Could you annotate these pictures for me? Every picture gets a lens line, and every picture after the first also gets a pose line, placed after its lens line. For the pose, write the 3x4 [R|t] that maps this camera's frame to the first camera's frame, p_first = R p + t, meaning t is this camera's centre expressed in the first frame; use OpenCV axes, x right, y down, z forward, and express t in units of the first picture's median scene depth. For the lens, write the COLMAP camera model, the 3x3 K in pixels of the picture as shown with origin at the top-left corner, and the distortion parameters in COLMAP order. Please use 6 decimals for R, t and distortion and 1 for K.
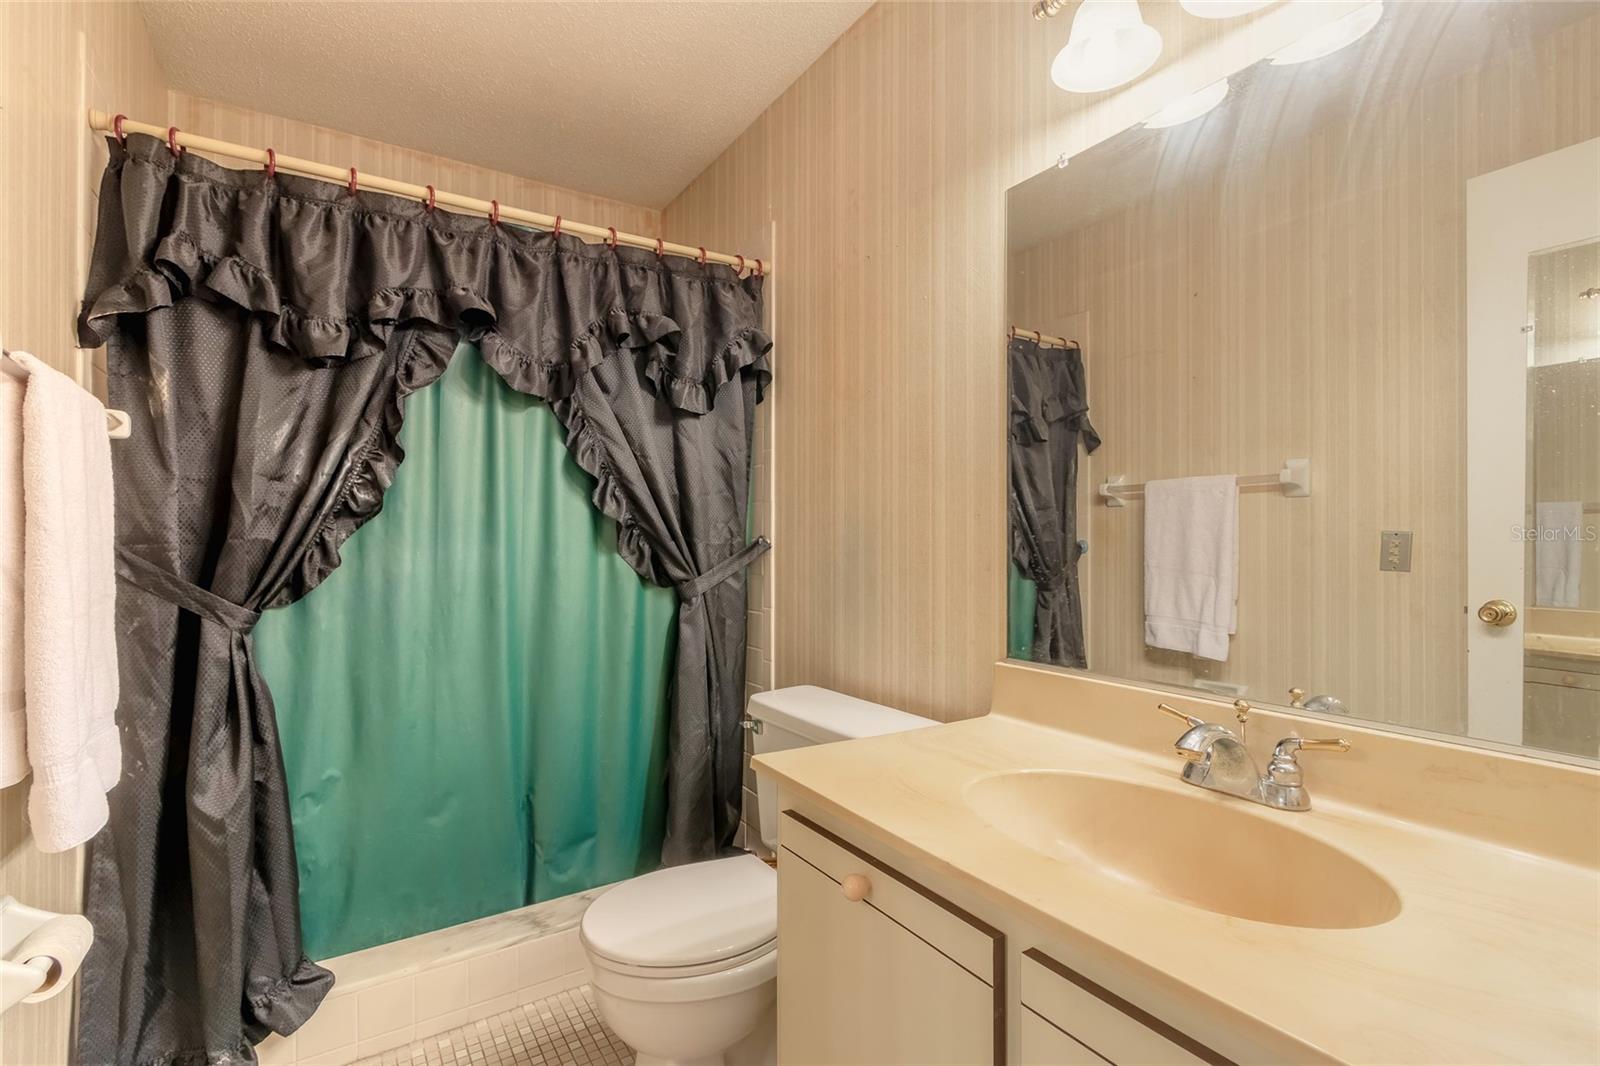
lens RADIAL K [[724.6, 0, 797.8], [0, 724.6, 540.8], [0, 0, 1]] dist [0.007519, -0.002824]
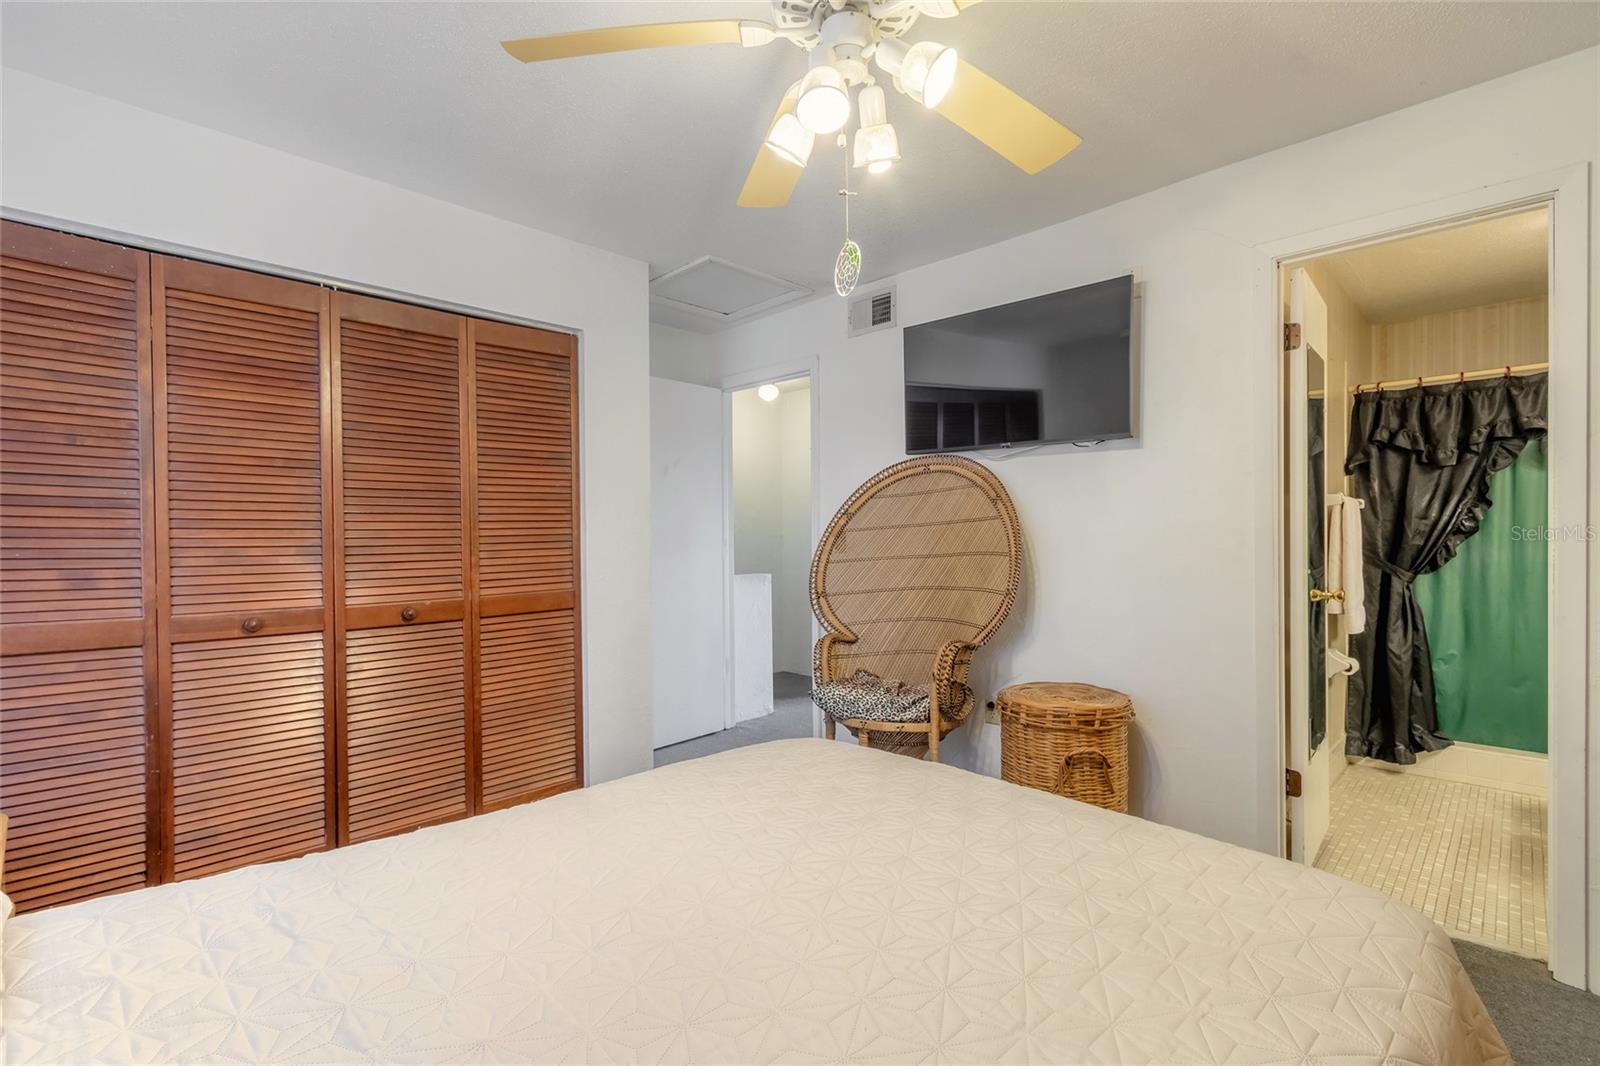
lens RADIAL K [[724.6, 0, 756.9], [0, 724.6, 538.2], [0, 0, 1]] dist [0.007519, -0.002824]
pose [[0.175360, 0.004738, -0.984493, 1.216566], [0.012288, 0.999900, 0.007001, -0.064847], [0.984428, -0.013325, 0.175284, -1.527907]]
